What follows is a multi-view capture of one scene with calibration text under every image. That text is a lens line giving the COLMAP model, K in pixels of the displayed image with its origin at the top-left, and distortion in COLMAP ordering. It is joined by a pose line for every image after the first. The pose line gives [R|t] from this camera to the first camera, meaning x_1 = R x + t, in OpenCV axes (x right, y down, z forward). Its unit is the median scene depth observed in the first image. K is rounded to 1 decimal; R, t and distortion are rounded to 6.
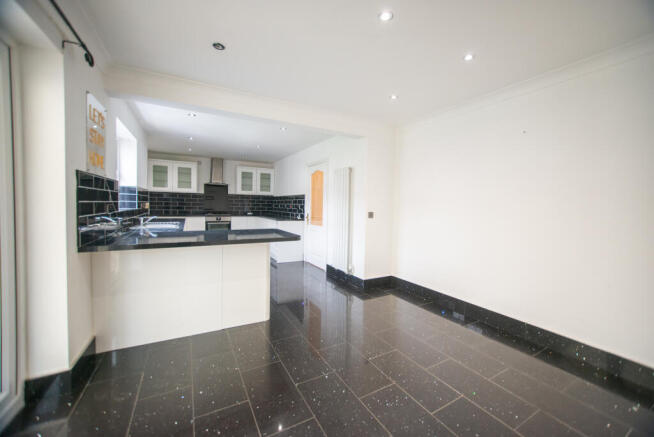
lens RADIAL K [[276.6, 0, 327.4], [0, 276.6, 214.3], [0, 0, 1]] dist [-0.001704, -0.000305]
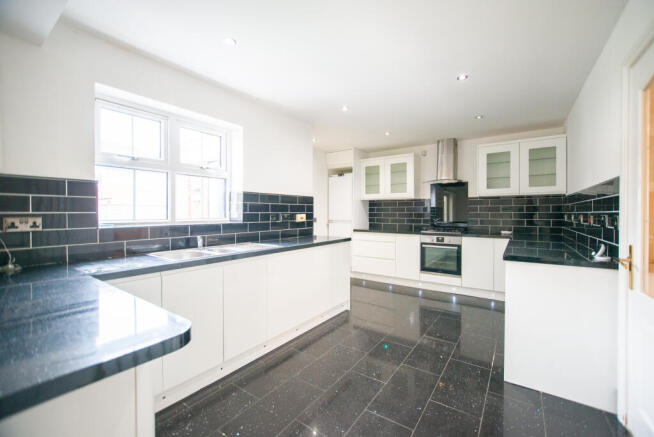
lens RADIAL K [[276.6, 0, 327.4], [0, 276.6, 214.3], [0, 0, 1]] dist [-0.001704, -0.000305]
pose [[0.467702, -0.015380, -0.883752, 0.019386], [-0.022629, 0.999313, -0.029366, -0.014488], [0.883596, 0.033733, 0.467033, 0.502901]]
